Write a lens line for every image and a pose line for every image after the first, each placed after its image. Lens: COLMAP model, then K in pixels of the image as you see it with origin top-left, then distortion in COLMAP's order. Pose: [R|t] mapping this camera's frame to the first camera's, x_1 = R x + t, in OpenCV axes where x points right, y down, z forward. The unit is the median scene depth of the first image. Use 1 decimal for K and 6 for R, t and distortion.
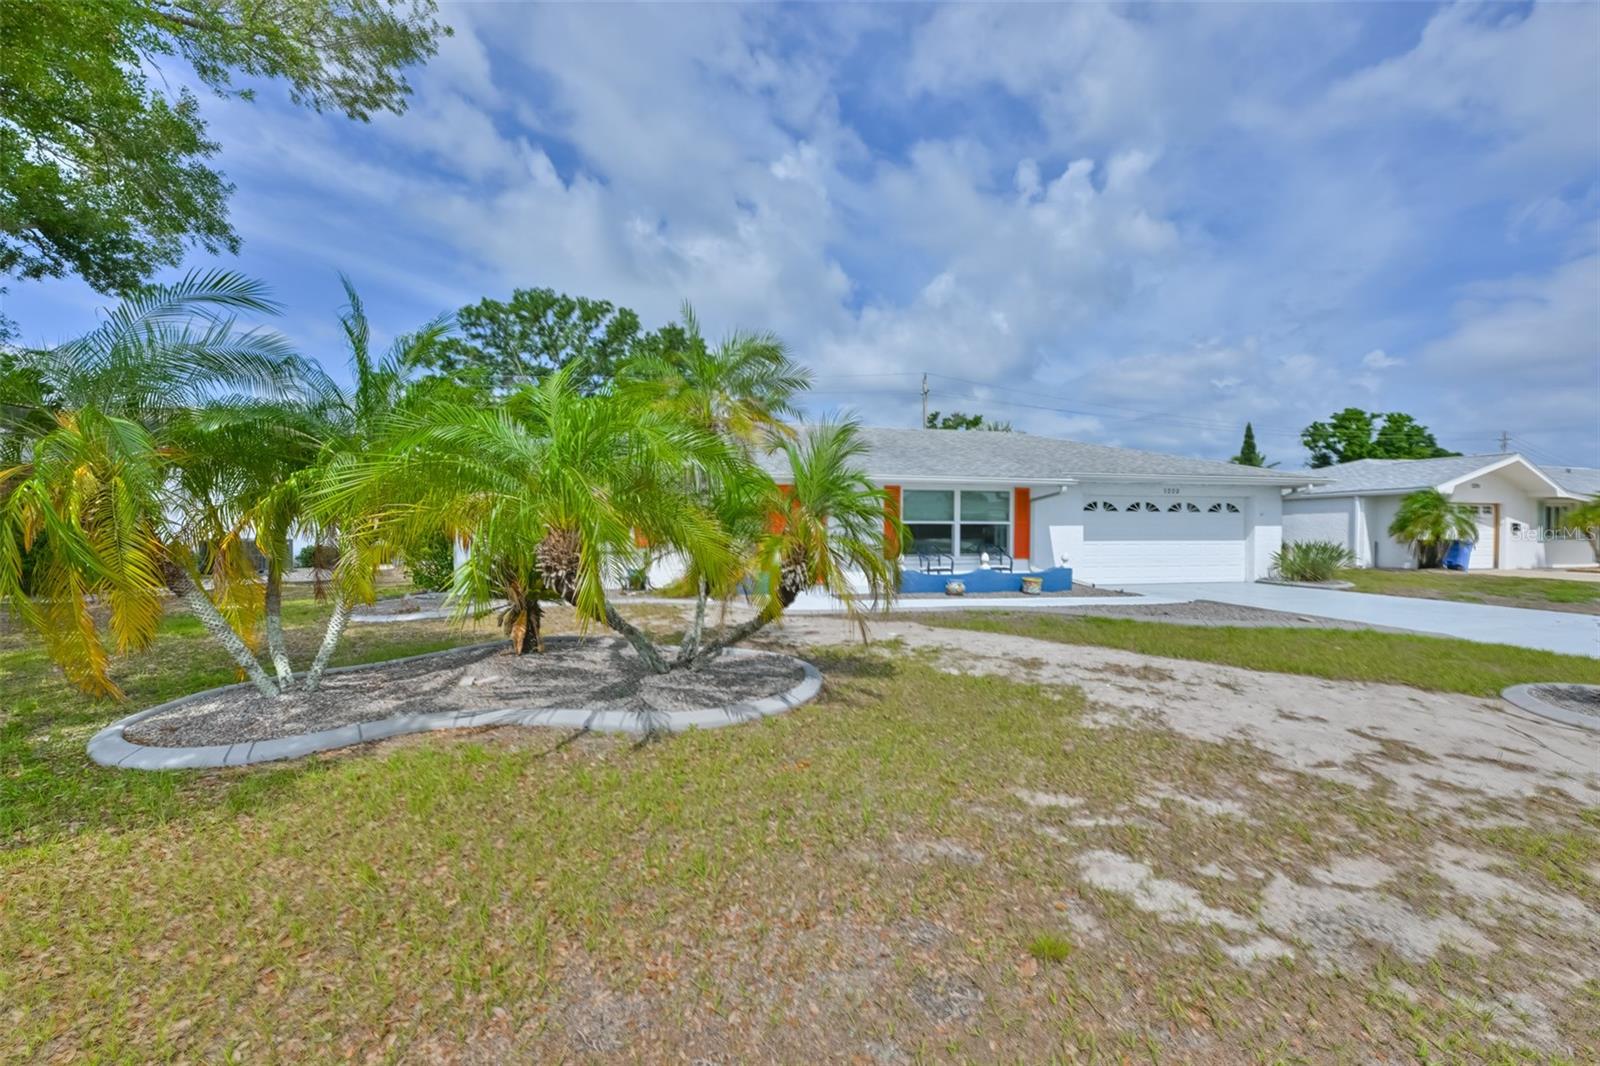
lens RADIAL K [[634.3, 0, 800.0], [0, 634.3, 533.0], [0, 0, 1]] dist [-0.010255, 0.000192]
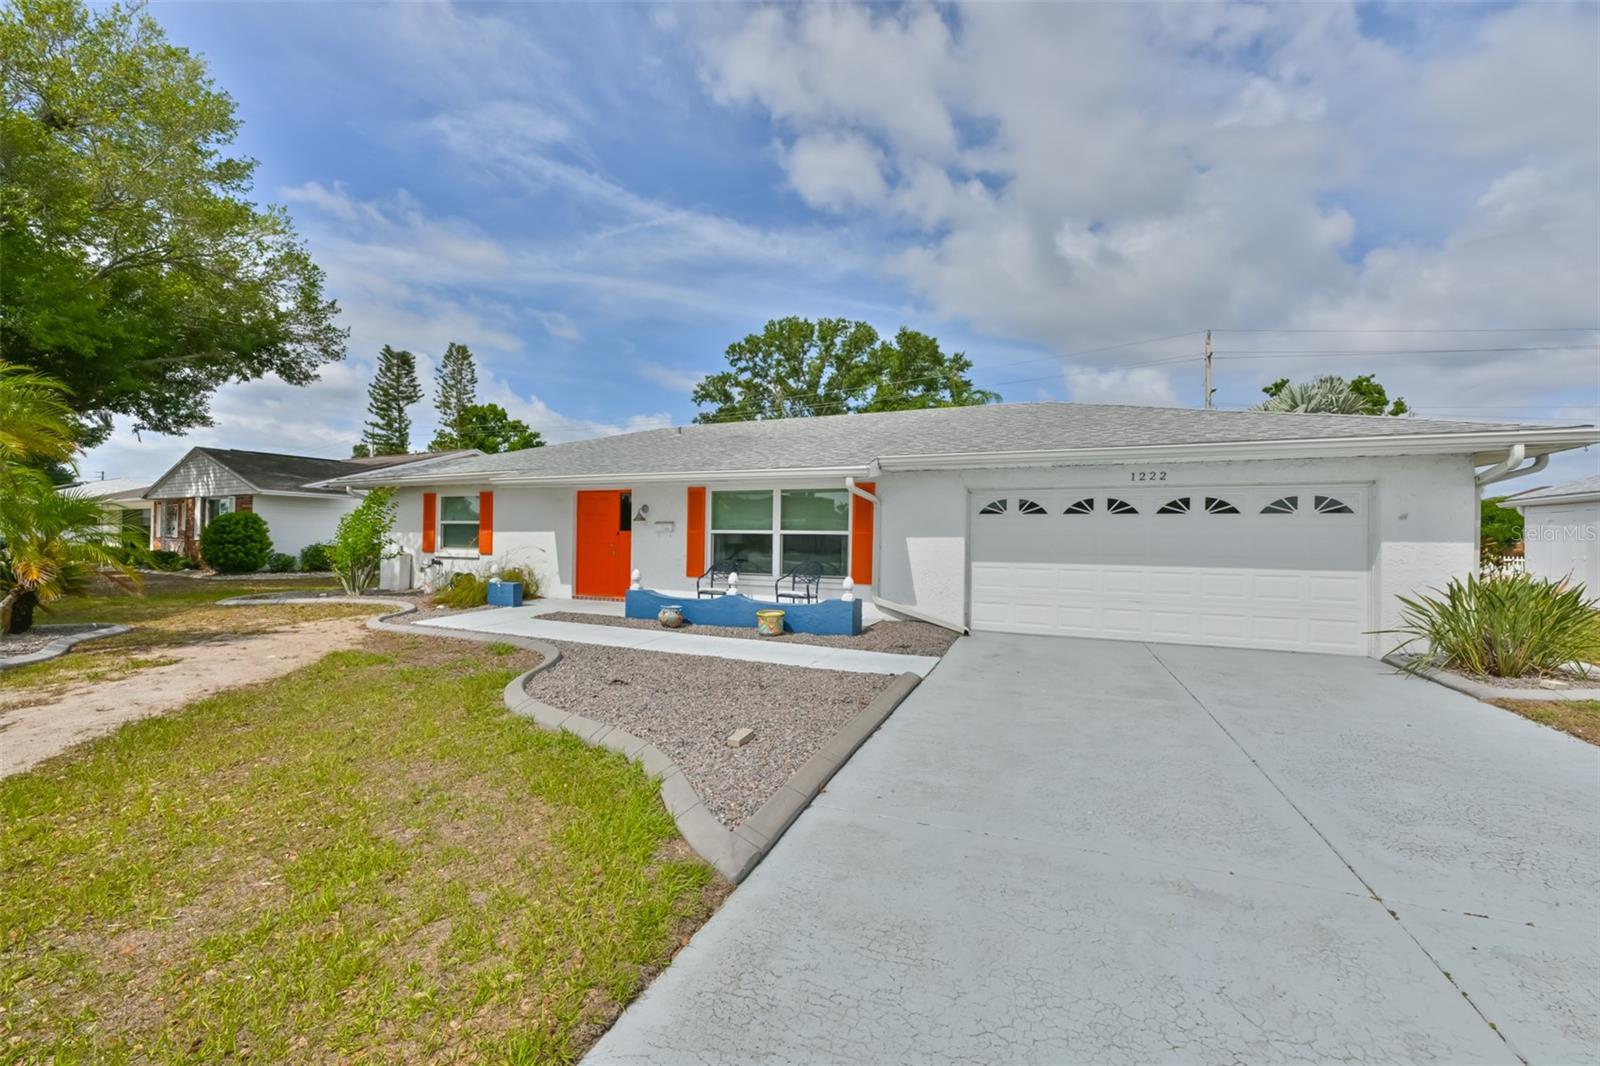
lens RADIAL K [[617.8, 0, 824.1], [0, 617.8, 537.5], [0, 0, 1]] dist [-0.051459, 0.000054]
pose [[0.830951, 0.008097, -0.556286, 0.639028], [-0.010032, 0.999950, -0.000431, -0.009603], [0.556255, 0.005939, 0.830991, 0.382312]]
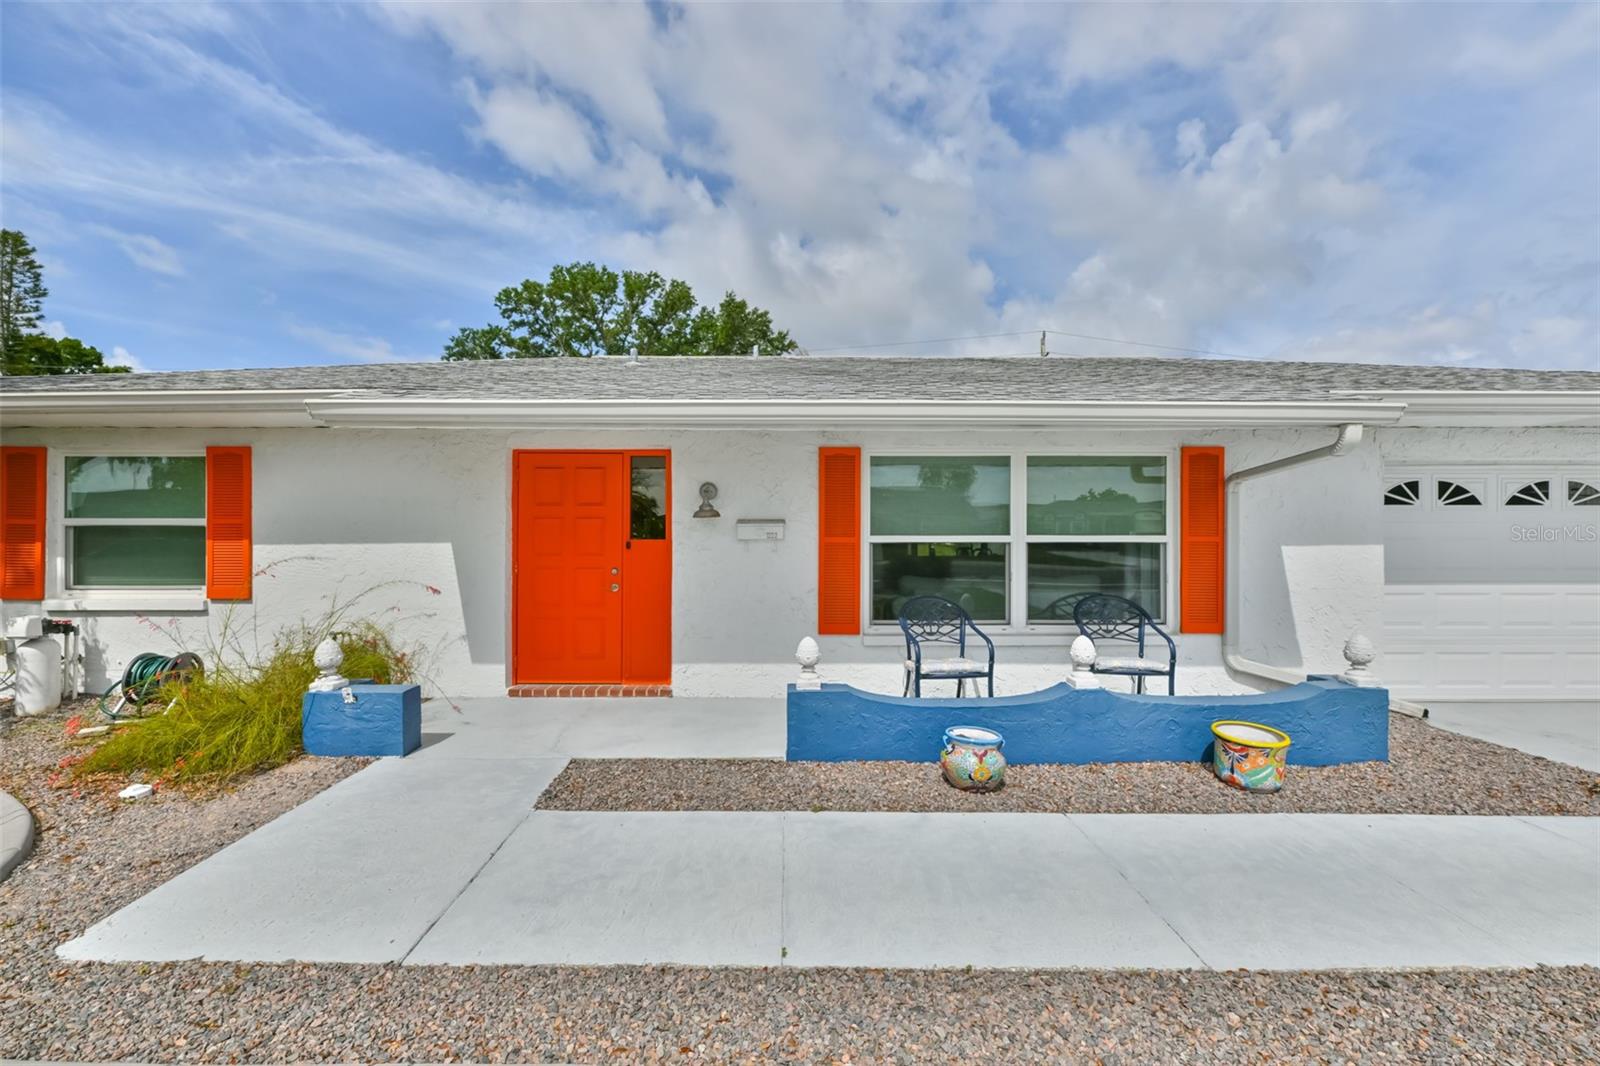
lens RADIAL K [[634.3, 0, 800.0], [0, 634.3, 533.0], [0, 0, 1]] dist [-0.010255, 0.000192]
pose [[0.977401, -0.003699, -0.211363, 0.181521], [0.002360, 0.999976, -0.006588, -0.016423], [0.211382, 0.005940, 0.977385, 0.539818]]
